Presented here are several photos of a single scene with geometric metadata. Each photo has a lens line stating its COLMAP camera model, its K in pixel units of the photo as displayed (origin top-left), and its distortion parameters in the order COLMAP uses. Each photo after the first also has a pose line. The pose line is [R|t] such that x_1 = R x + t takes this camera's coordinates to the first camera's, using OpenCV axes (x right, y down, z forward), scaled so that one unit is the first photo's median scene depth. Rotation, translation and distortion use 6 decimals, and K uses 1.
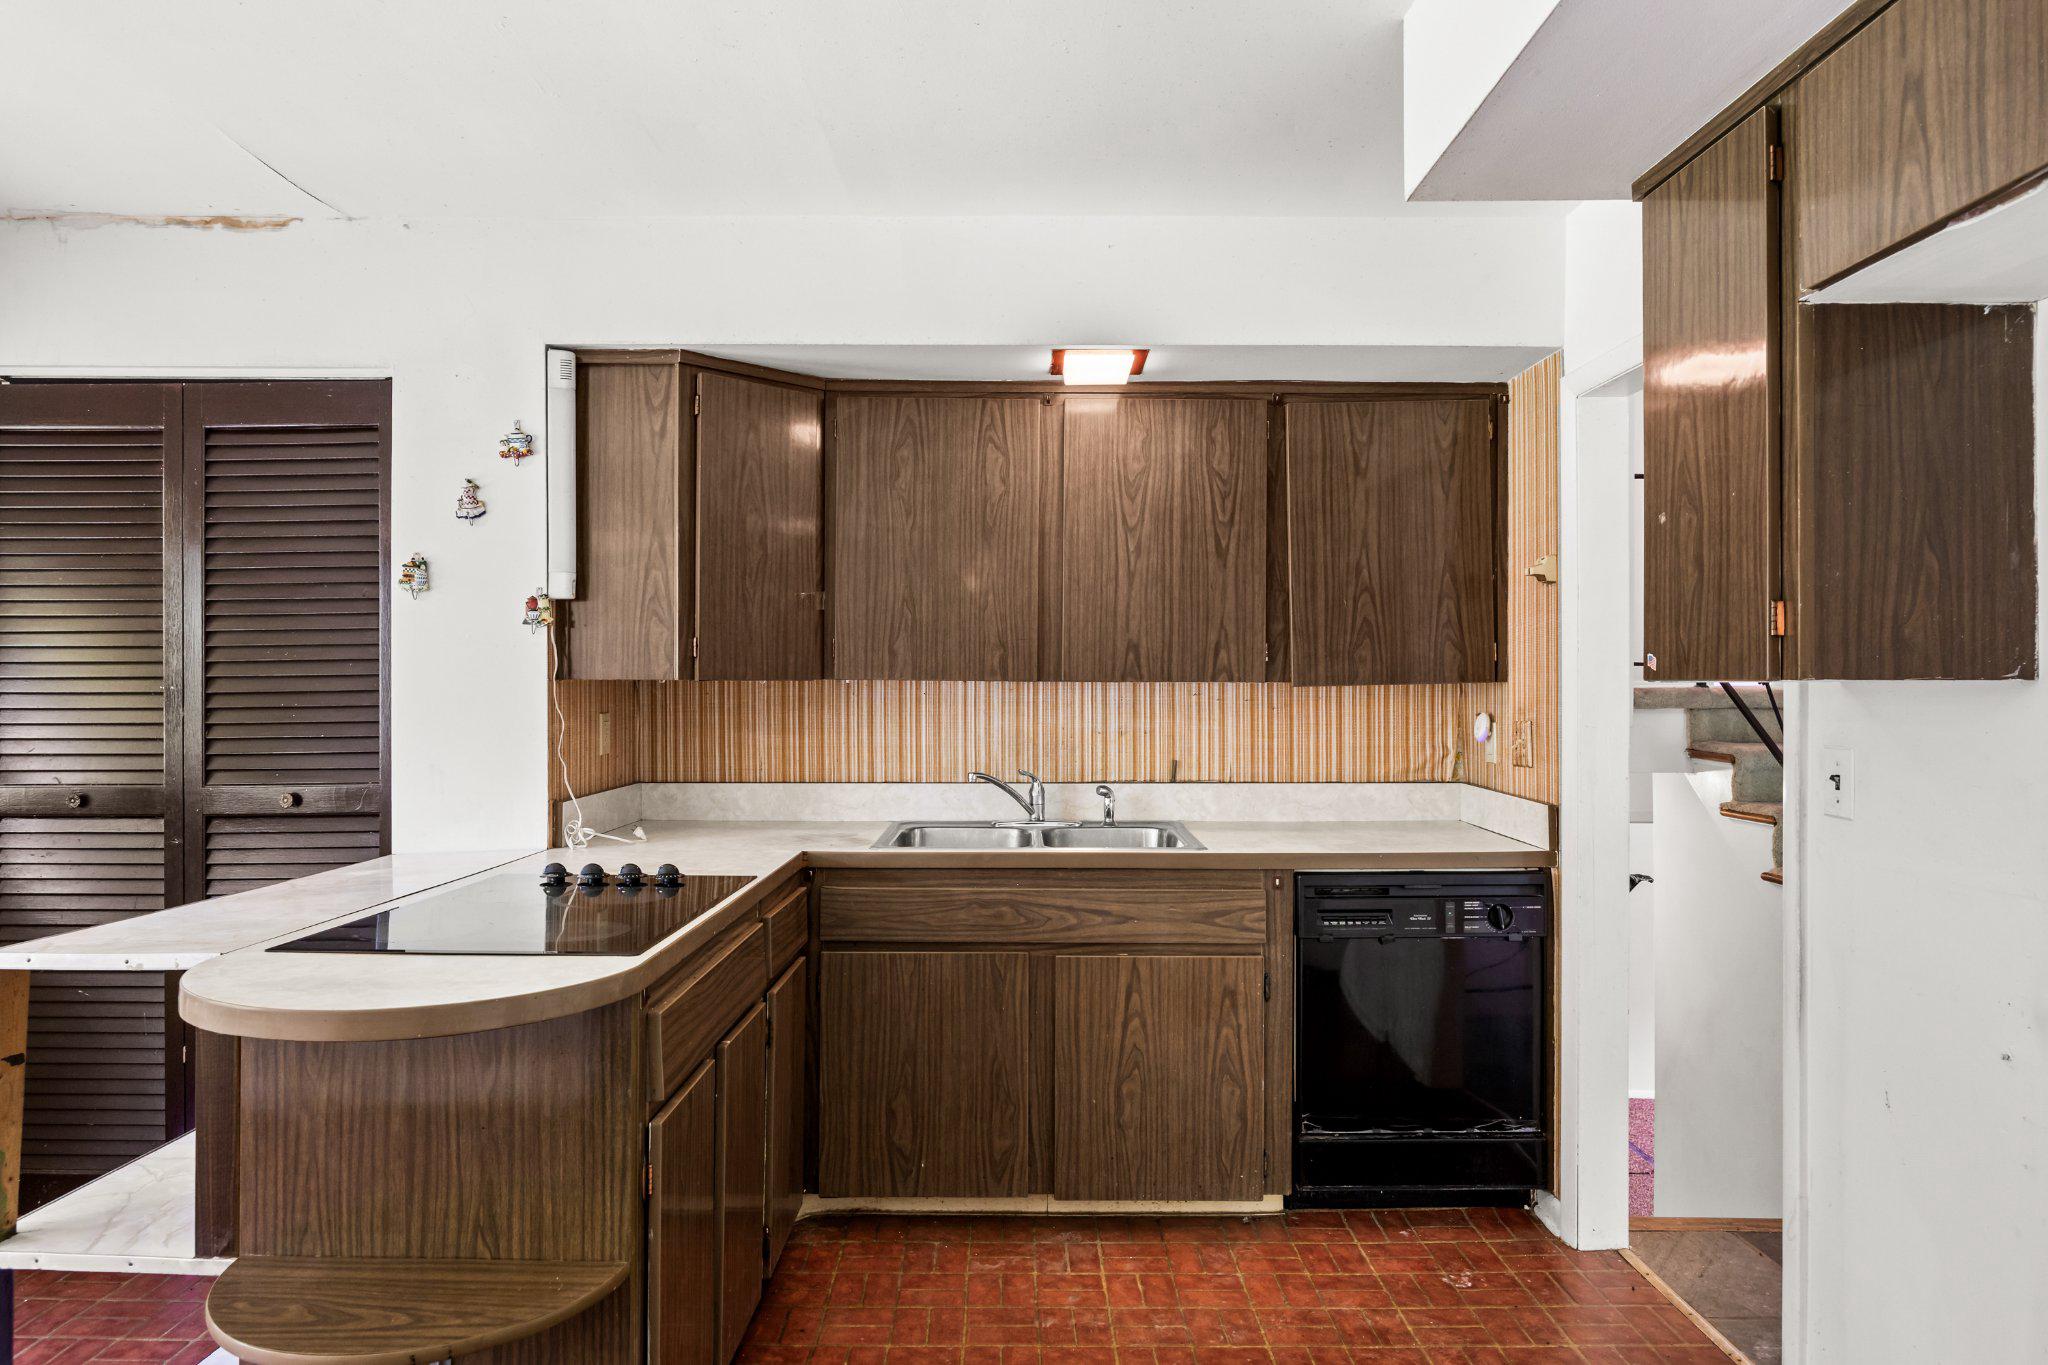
lens RADIAL K [[1200.9, 0, 974.2], [0, 1200.9, 658.0], [0, 0, 1]] dist [-0.024297, -0.000391]
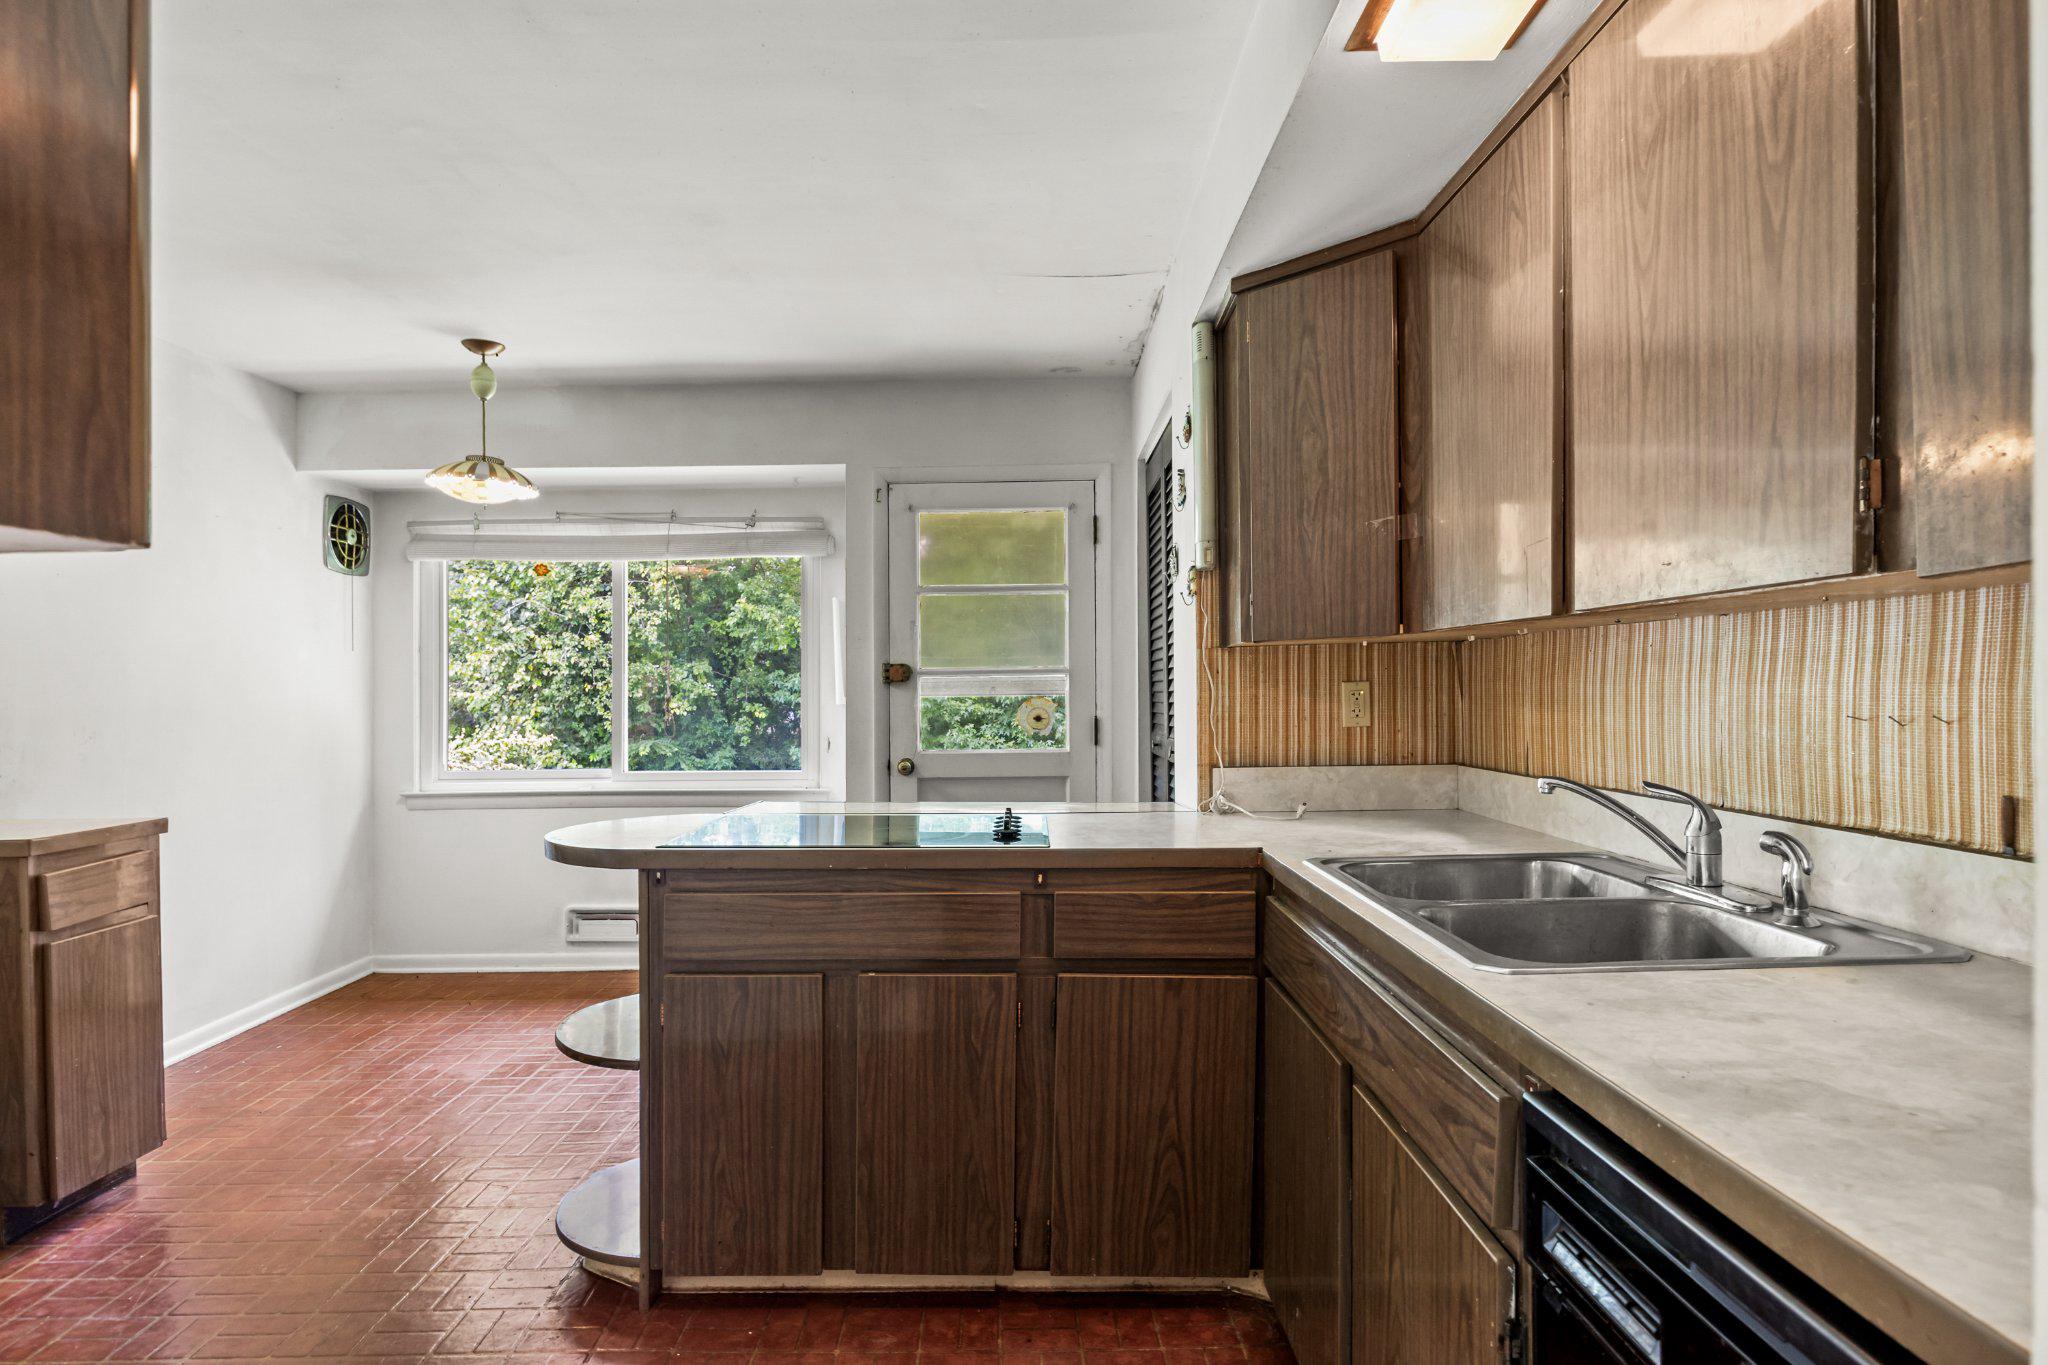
lens RADIAL K [[1127.9, 0, 1029.0], [0, 1127.9, 676.7], [0, 0, 1]] dist [-0.012406, -0.002669]
pose [[0.022449, -0.013047, -0.999663, 0.585569], [0.037137, 0.999236, -0.012208, 0.047255], [0.999058, -0.036850, 0.022917, 0.792537]]
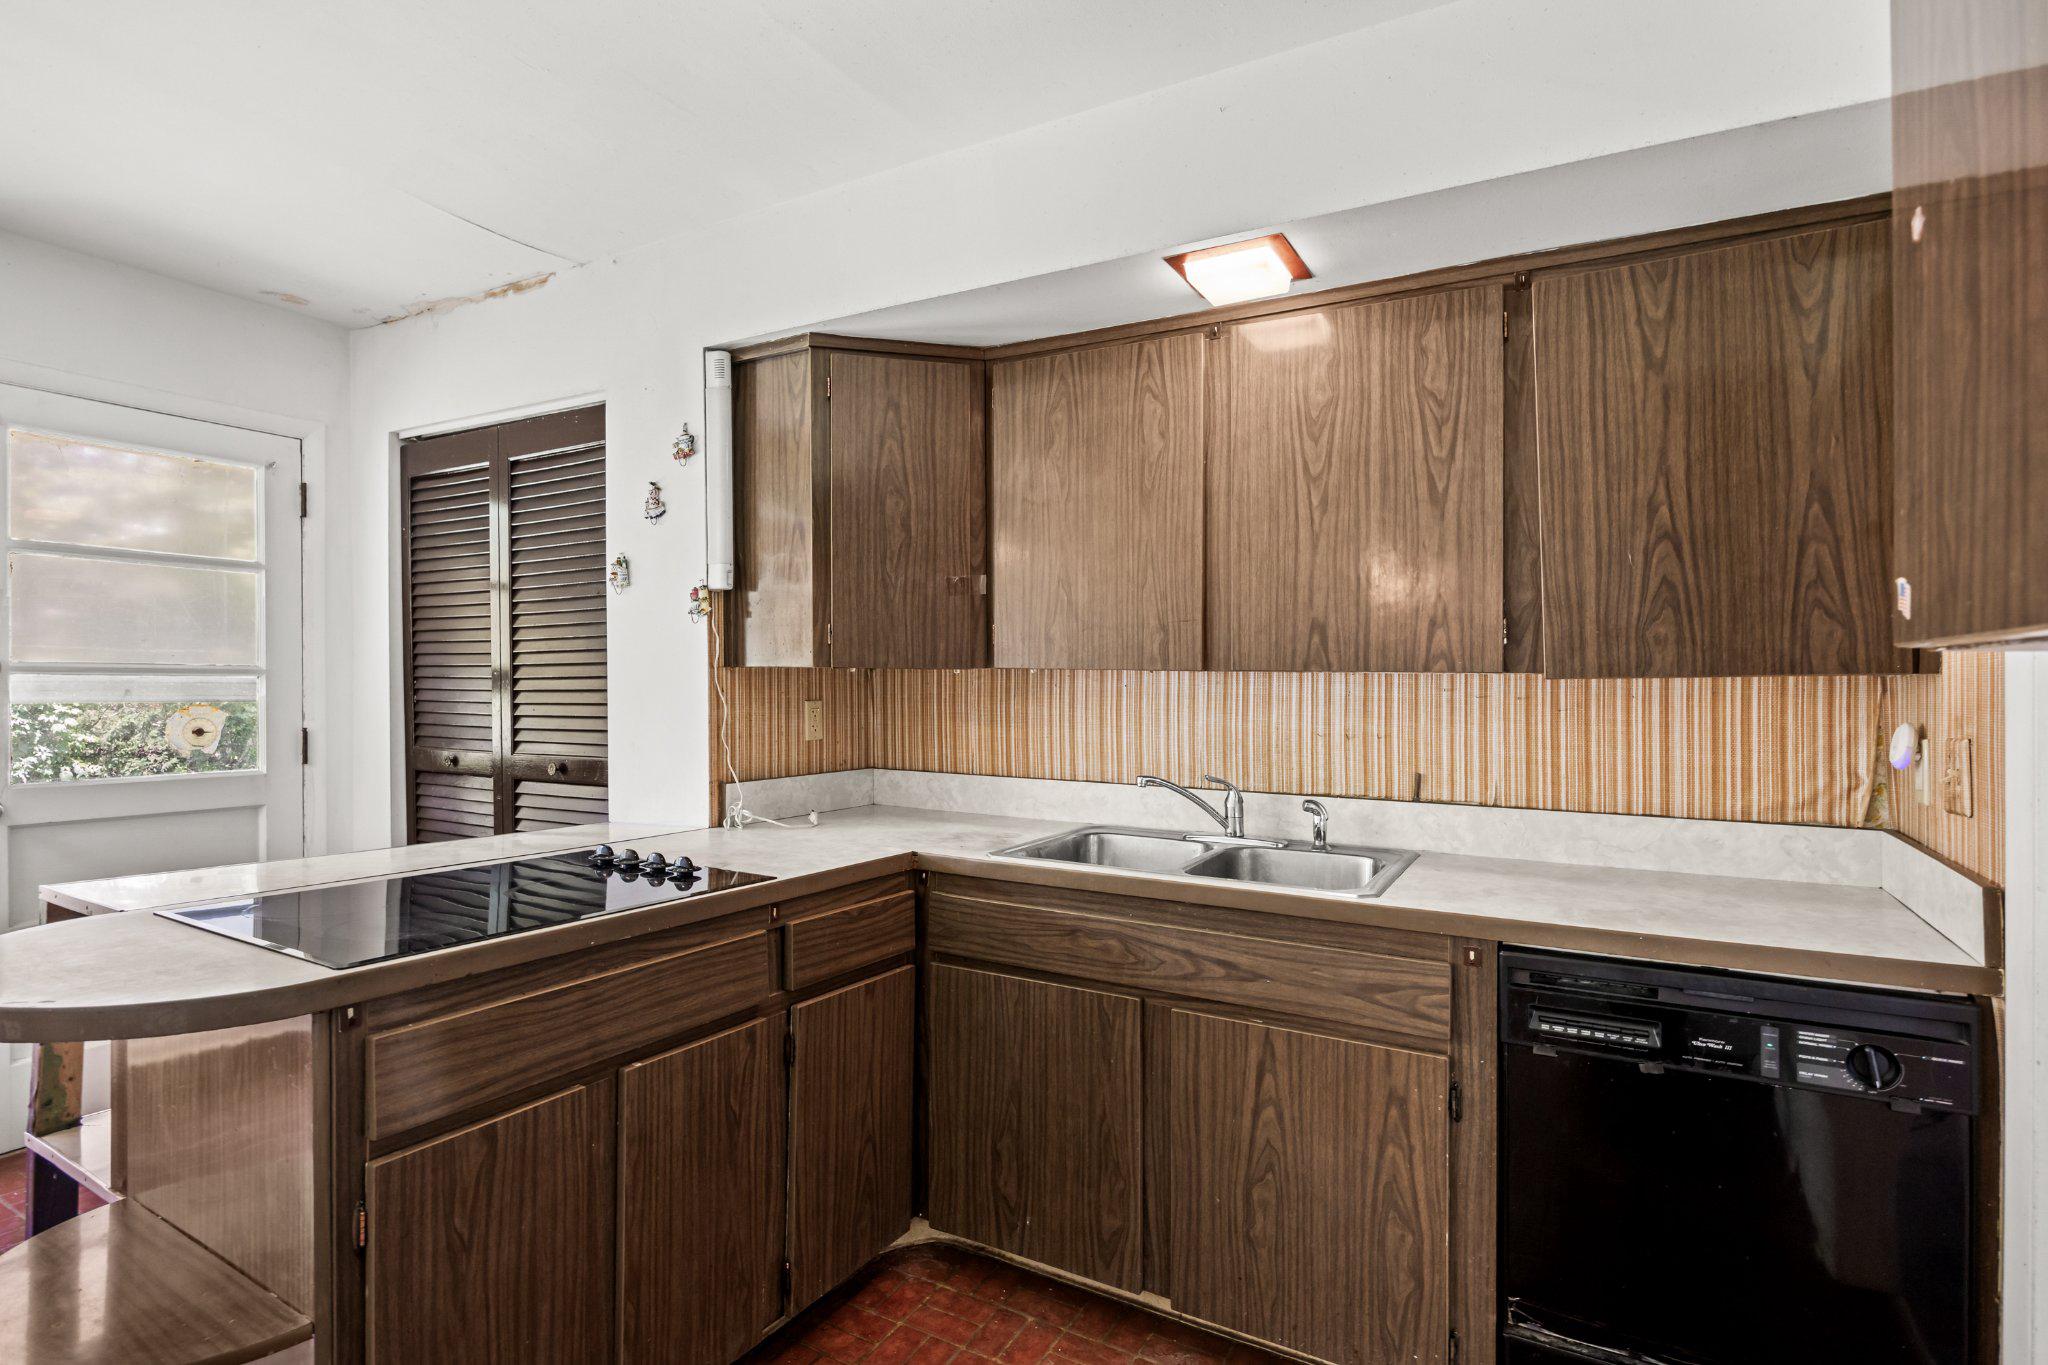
lens RADIAL K [[998.8, 0, 1012.4], [0, 998.8, 663.6], [0, 0, 1]] dist [-0.019546, 0.002154]
pose [[0.874760, -0.001117, -0.484555, 0.288893], [0.001390, 0.999999, 0.000205, 0.014963], [0.484555, -0.000853, 0.874761, 0.347775]]
